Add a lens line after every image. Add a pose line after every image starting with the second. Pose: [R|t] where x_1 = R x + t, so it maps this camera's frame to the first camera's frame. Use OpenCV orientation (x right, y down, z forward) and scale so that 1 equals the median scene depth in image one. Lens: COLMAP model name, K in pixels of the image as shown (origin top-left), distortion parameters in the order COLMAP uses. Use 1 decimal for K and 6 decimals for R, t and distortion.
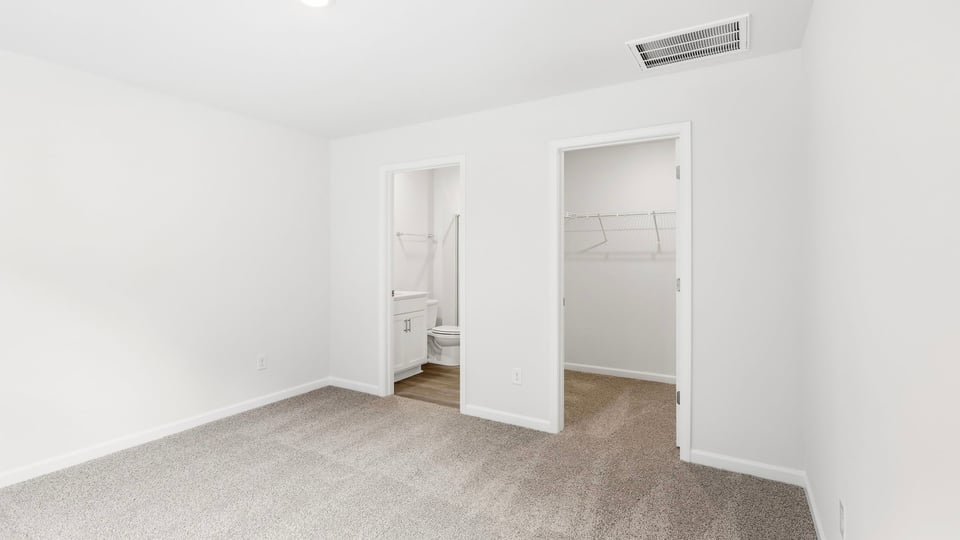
lens RADIAL K [[432.9, 0, 481.0], [0, 432.9, 268.1], [0, 0, 1]] dist [-0.001442, 0.000505]
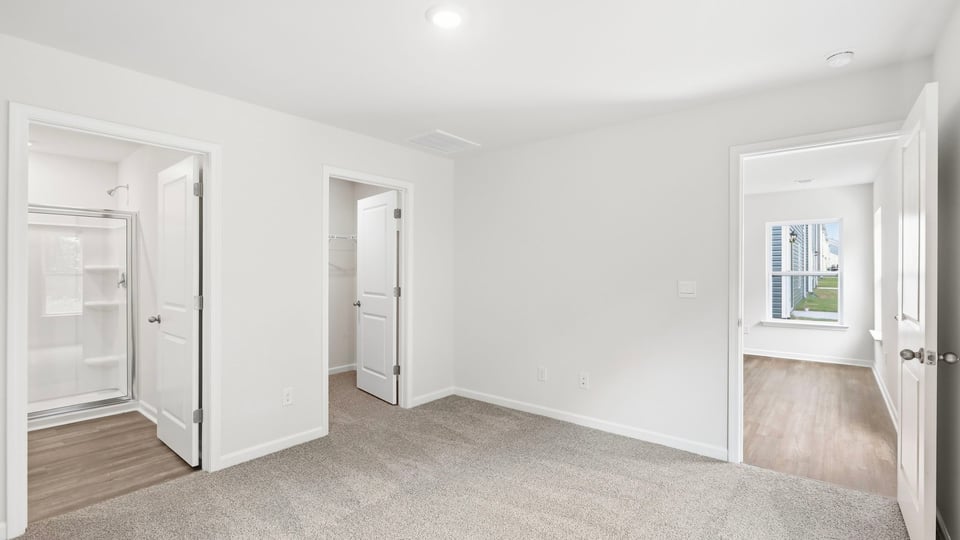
lens RADIAL K [[432.9, 0, 481.0], [0, 432.9, 268.1], [0, 0, 1]] dist [-0.001442, 0.000505]
pose [[0.152581, 0.005482, 0.988276, -1.003244], [0.011421, 0.999908, -0.007310, -0.036904], [-0.988225, 0.012403, 0.152505, 0.508414]]
